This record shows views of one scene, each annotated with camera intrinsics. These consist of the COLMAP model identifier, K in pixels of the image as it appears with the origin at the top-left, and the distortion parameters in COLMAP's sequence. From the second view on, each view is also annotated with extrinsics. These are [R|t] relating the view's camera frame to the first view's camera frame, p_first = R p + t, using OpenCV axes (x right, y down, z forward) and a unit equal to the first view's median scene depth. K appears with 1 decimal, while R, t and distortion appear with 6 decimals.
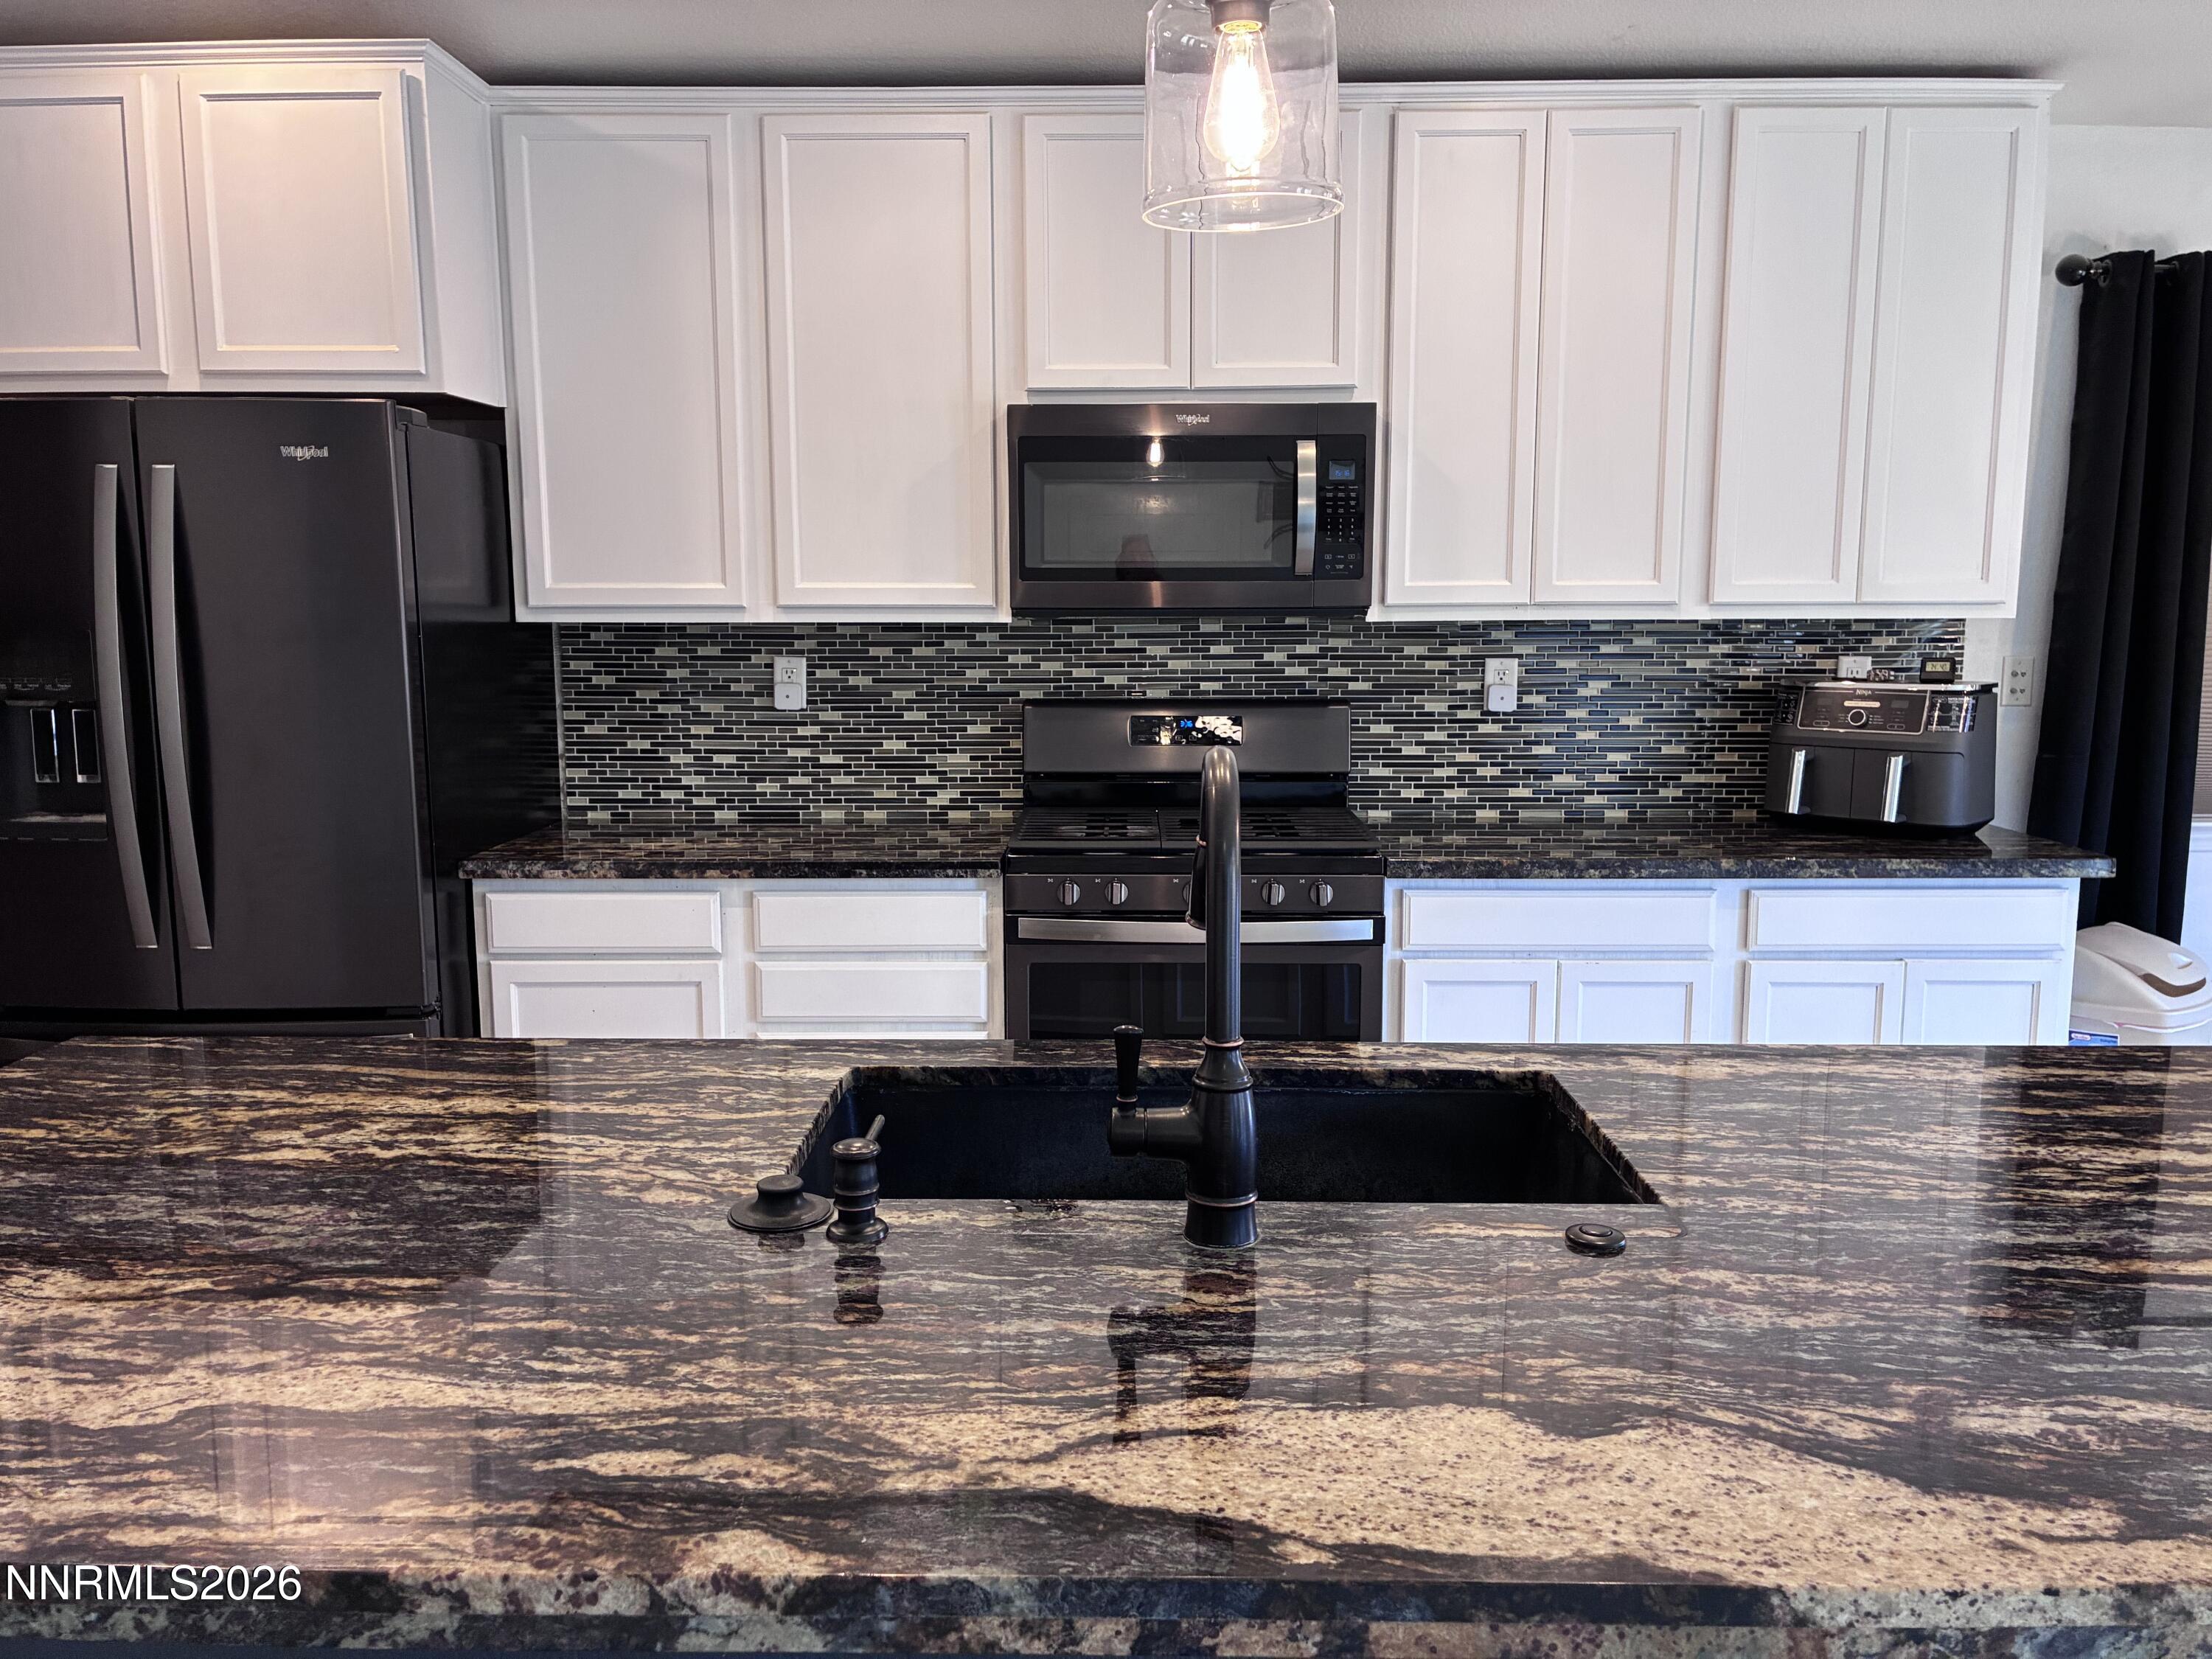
lens RADIAL K [[1603.5, 0, 1106.0], [0, 1603.5, 829.5], [0, 0, 1]] dist [0.085051, -0.122476]
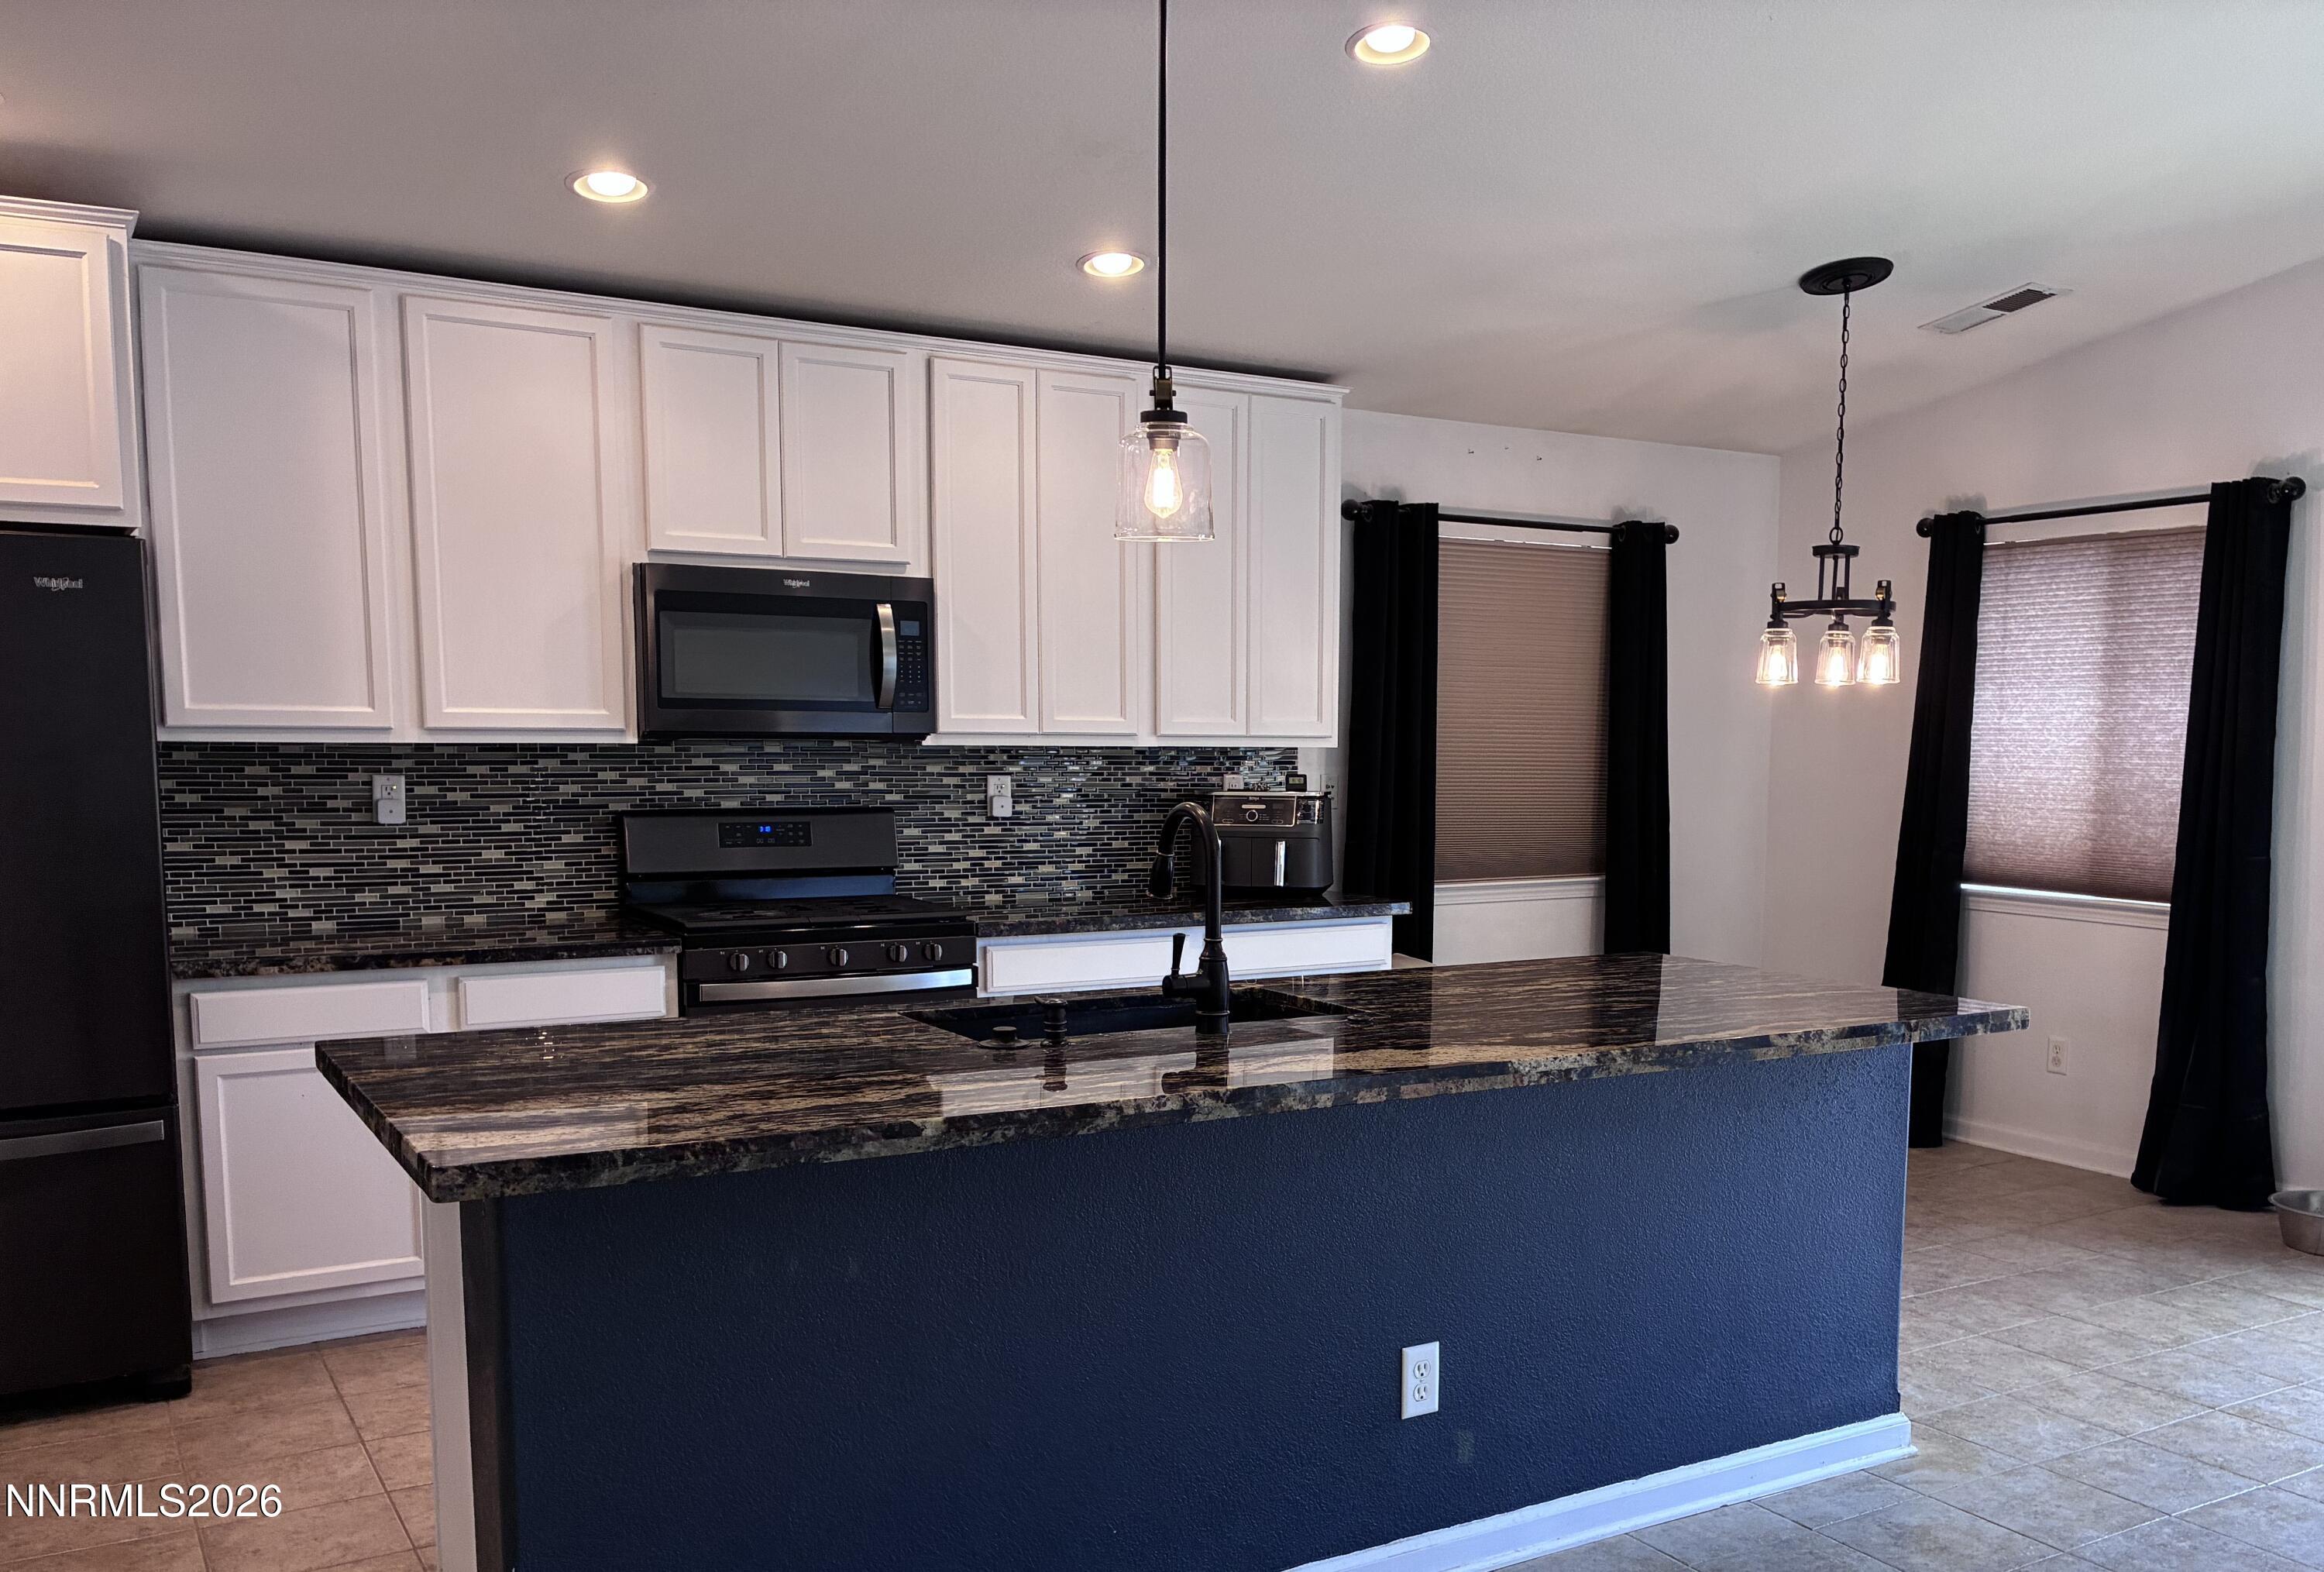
lens RADIAL K [[1922.0, 0, 1164.5], [0, 1922.0, 1040.0], [0, 0, 1]] dist [-0.019594, 0.013036]
pose [[0.862145, -0.068842, 0.501963, -0.419729], [0.058488, 0.997626, 0.036364, 0.055661], [-0.503274, -0.001992, 0.864124, -0.384065]]
